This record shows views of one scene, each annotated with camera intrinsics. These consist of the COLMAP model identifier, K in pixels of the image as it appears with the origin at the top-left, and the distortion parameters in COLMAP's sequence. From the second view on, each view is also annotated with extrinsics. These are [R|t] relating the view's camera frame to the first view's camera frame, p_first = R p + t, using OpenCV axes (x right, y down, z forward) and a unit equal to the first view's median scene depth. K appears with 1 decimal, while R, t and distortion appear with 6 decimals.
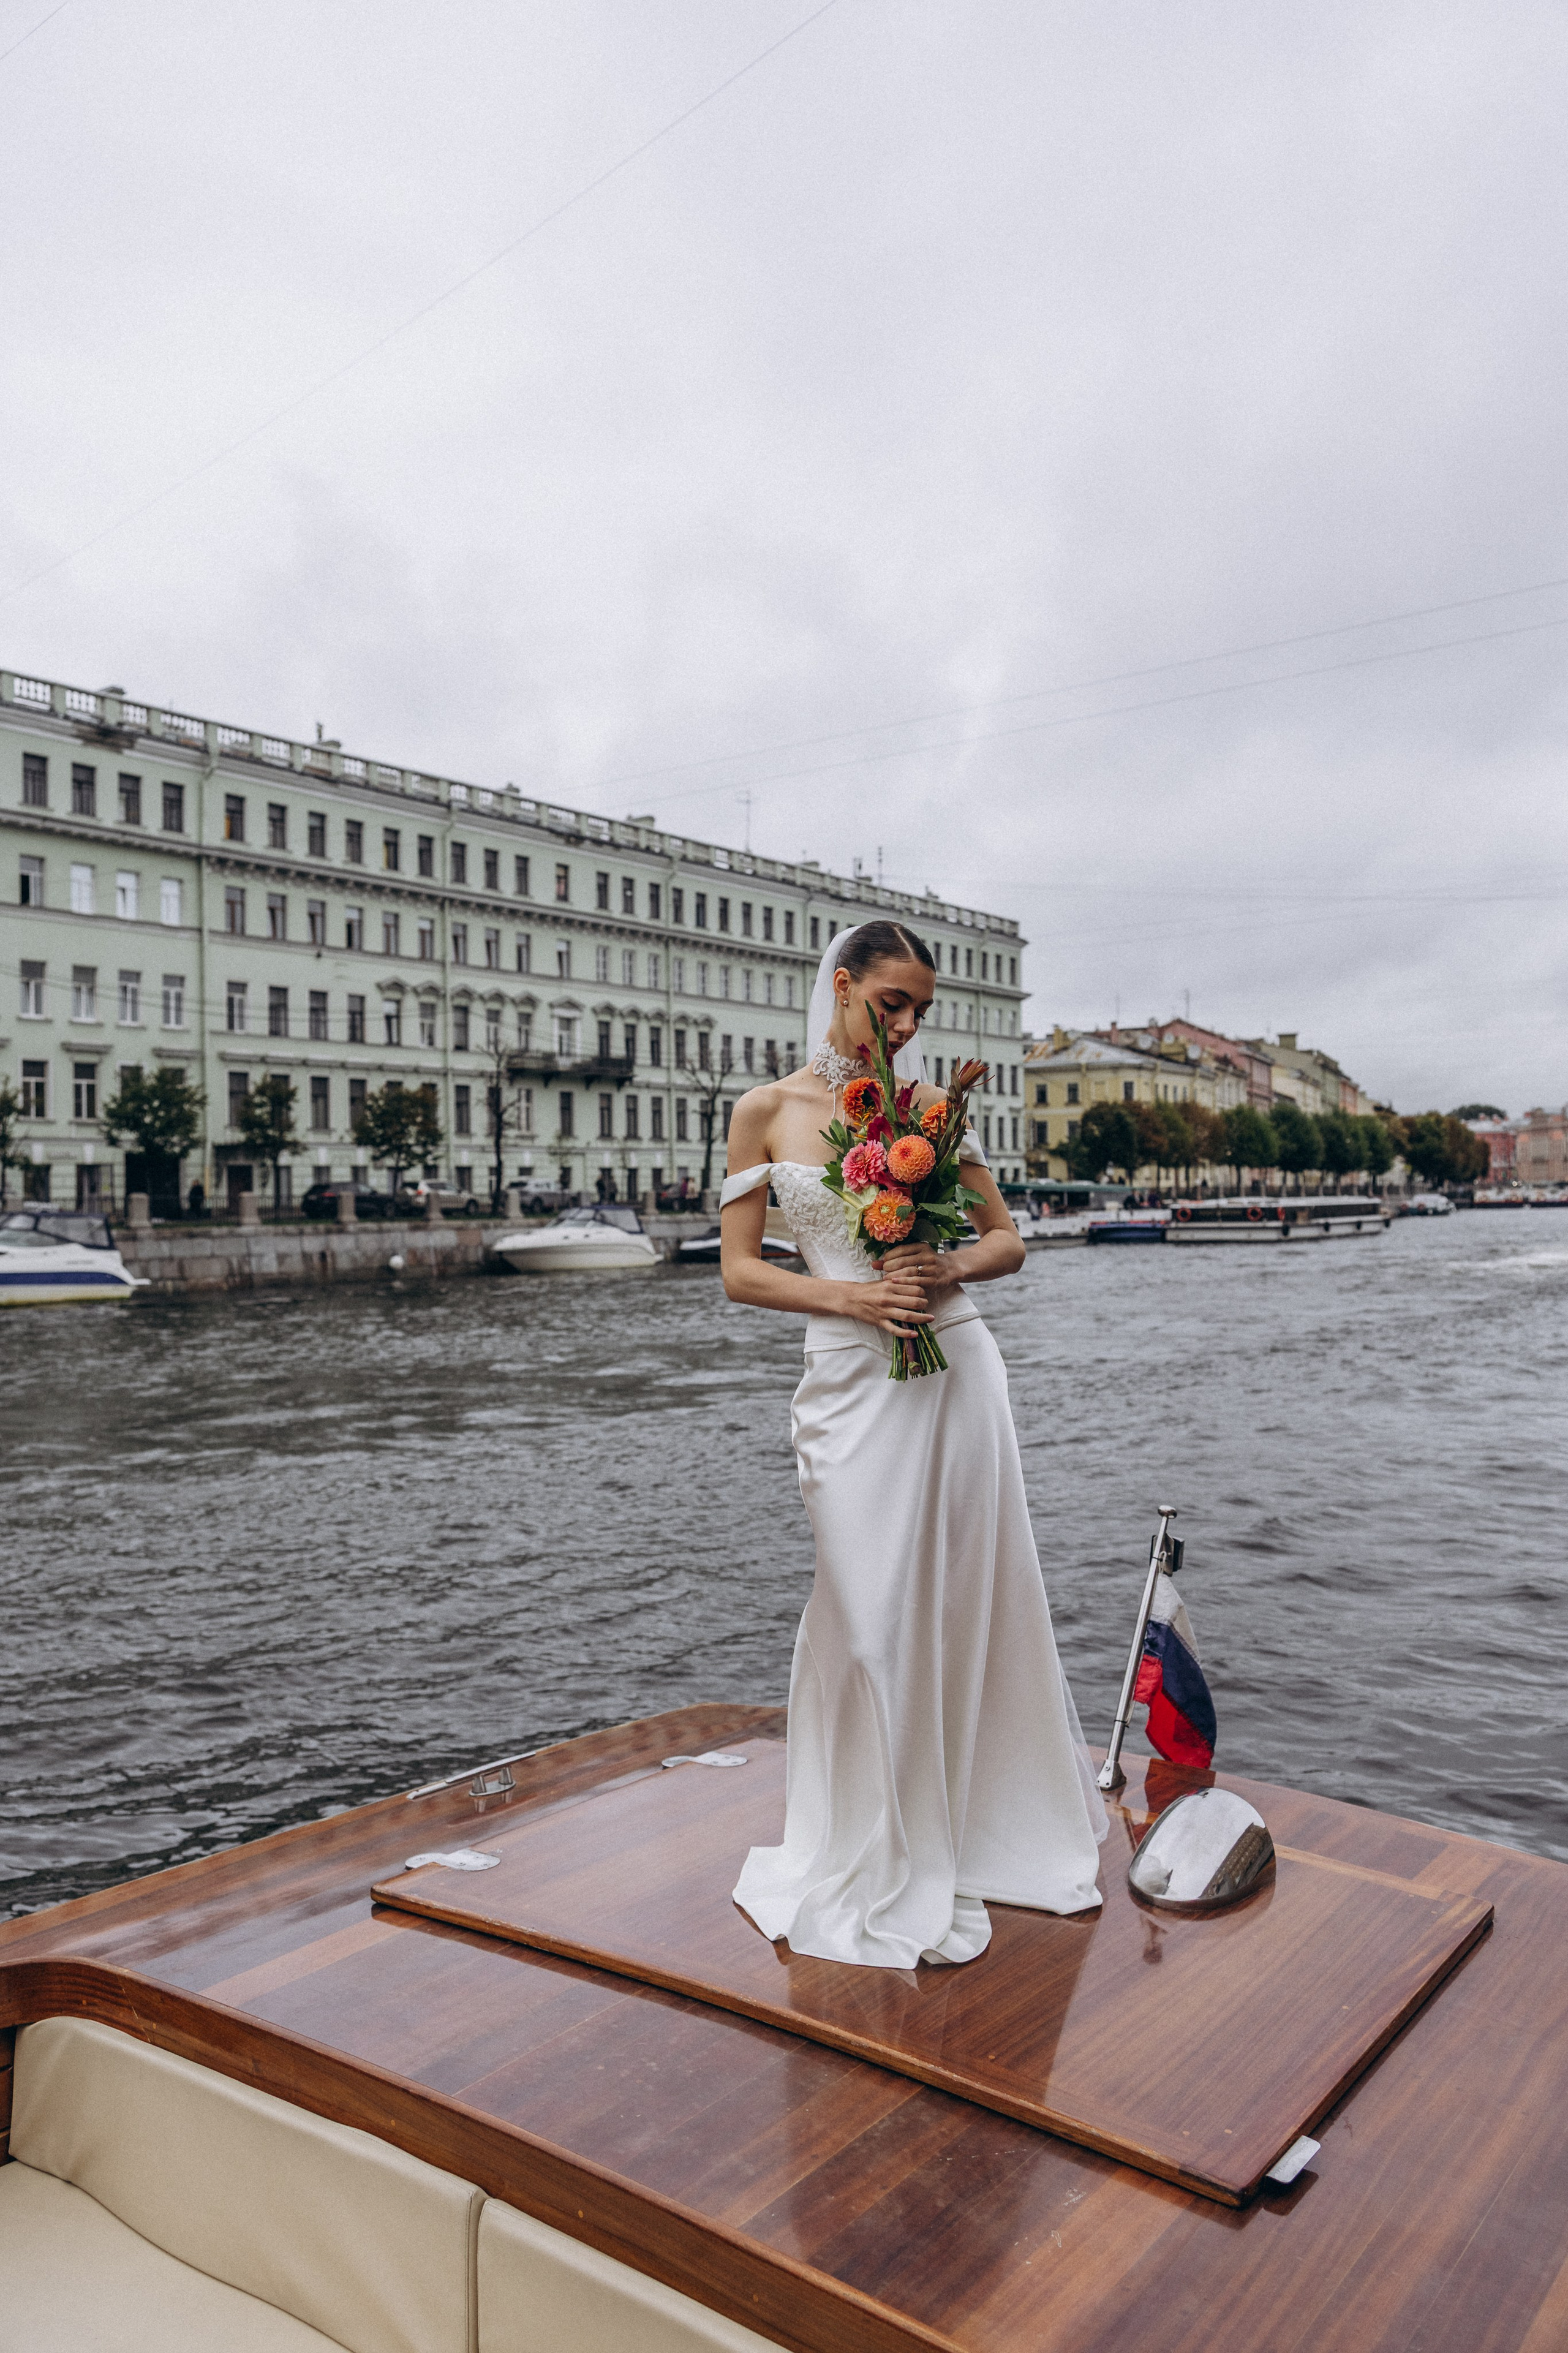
lens RADIAL K [[1659.7, 0, 784.0], [0, 1659.7, 1176.5], [0, 0, 1]] dist [-0.004875, -0.010054]
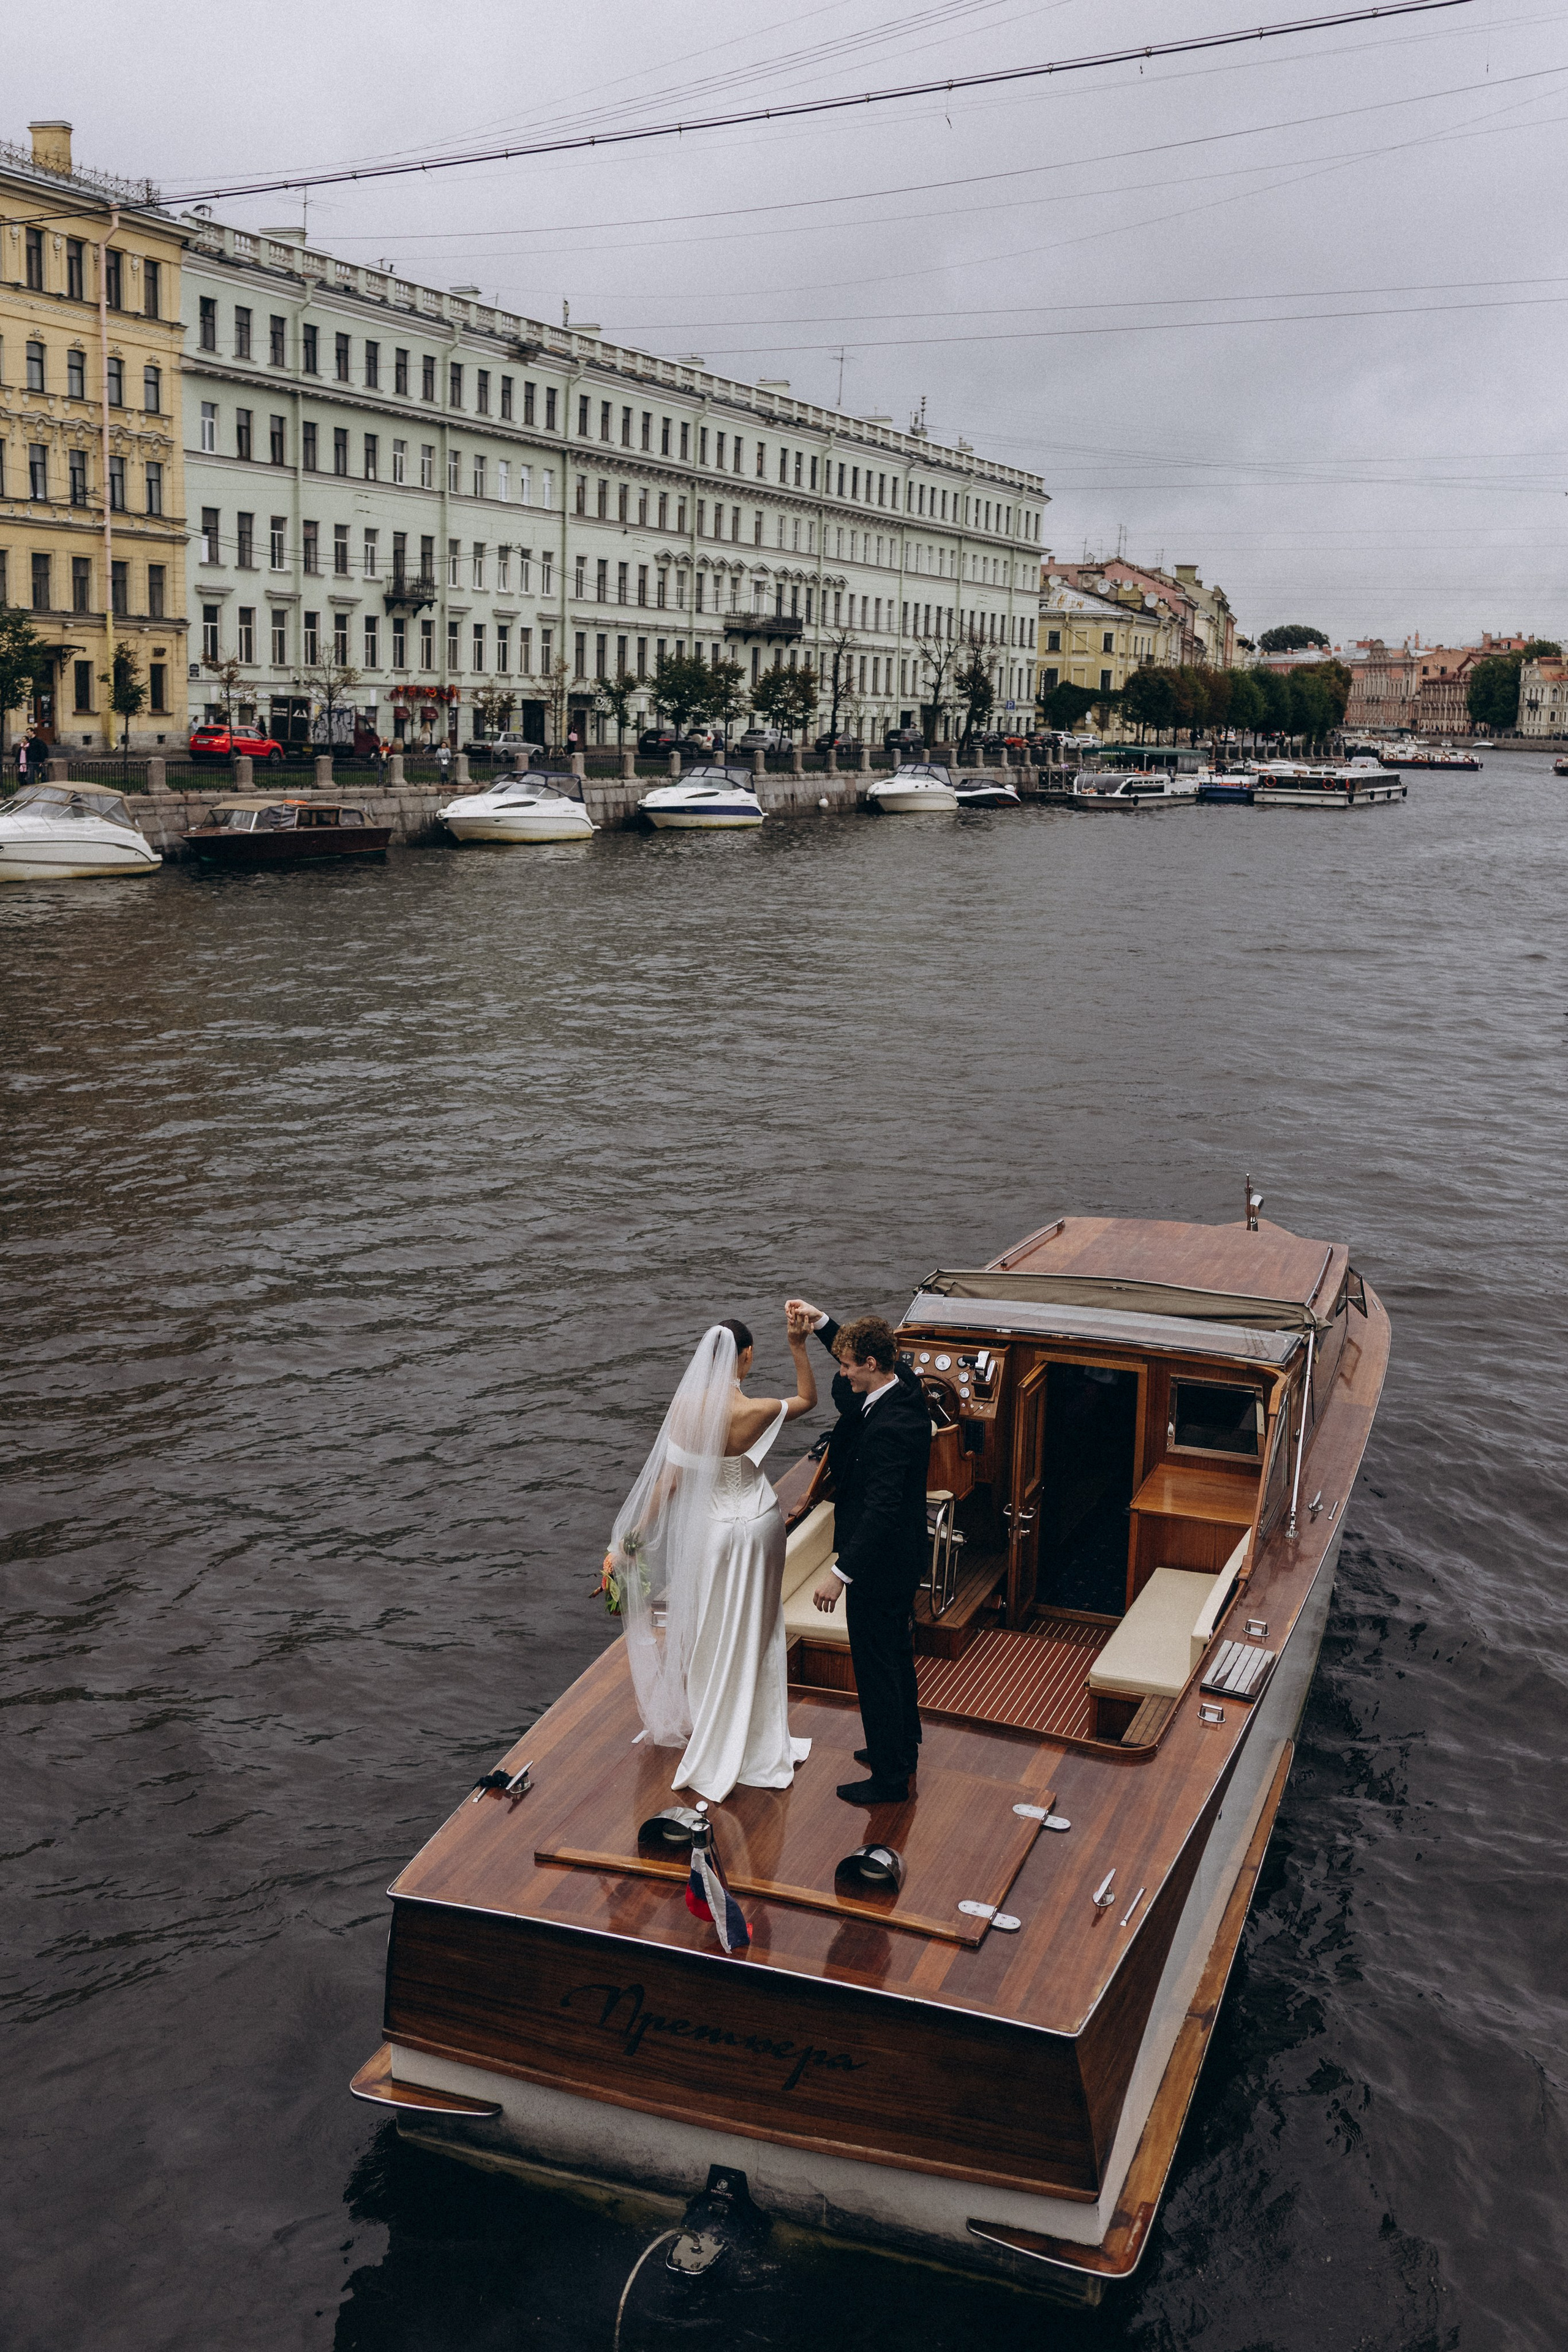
lens RADIAL K [[2307.8, 0, 784.0], [0, 2307.8, 1176.0], [0, 0, 1]] dist [0.014984, 0.005145]
pose [[0.977240, -0.031106, 0.209844, -0.343974], [-0.009930, 0.981400, 0.191719, 0.000977], [-0.211905, -0.189439, 0.958754, -0.455758]]
